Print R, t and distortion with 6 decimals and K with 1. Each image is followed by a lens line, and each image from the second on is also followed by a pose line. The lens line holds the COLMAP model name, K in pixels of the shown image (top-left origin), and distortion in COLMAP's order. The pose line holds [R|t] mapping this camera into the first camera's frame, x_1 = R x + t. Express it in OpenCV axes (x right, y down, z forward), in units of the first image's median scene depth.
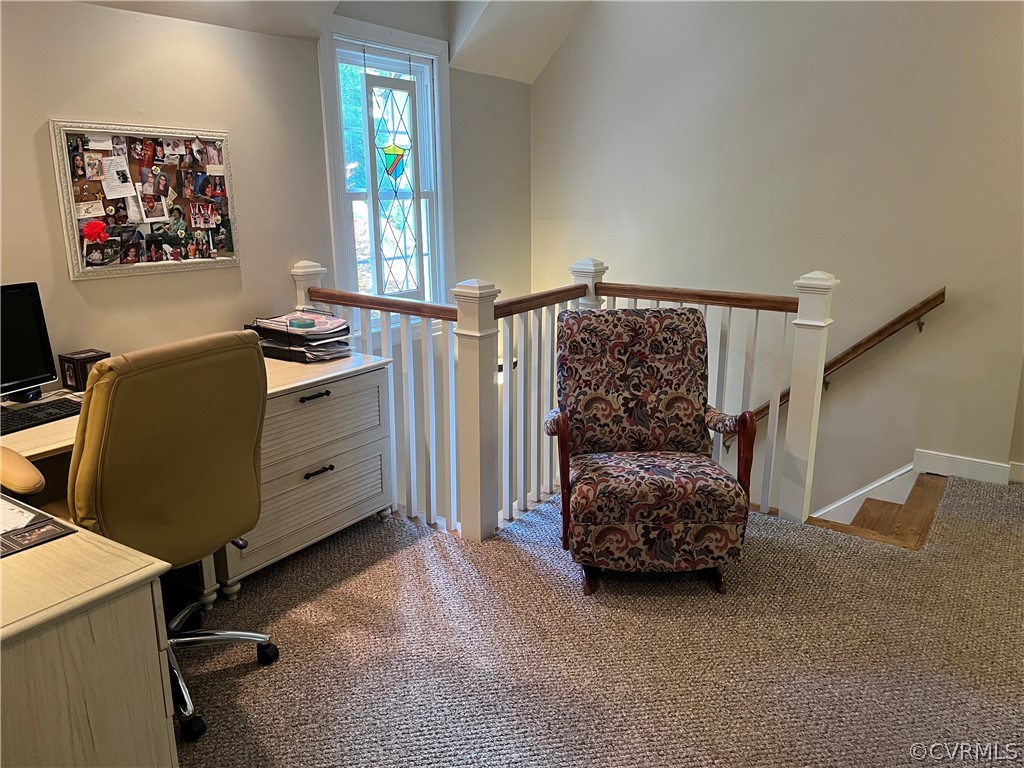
lens RADIAL K [[768.8, 0, 515.0], [0, 768.8, 384.9], [0, 0, 1]] dist [0.068560, -0.087091]
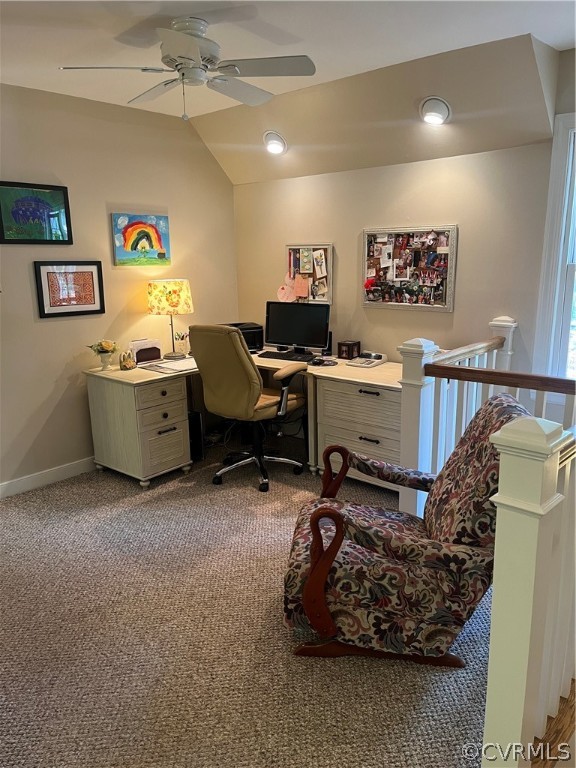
lens RADIAL K [[576.6, 0, 288.8], [0, 576.6, 386.6], [0, 0, 1]] dist [0.068560, -0.087091]
pose [[-0.126161, 0.229038, -0.965207, 0.902555], [-0.229855, 0.939754, 0.253042, -0.257428], [0.965013, 0.253781, -0.065915, 0.899759]]
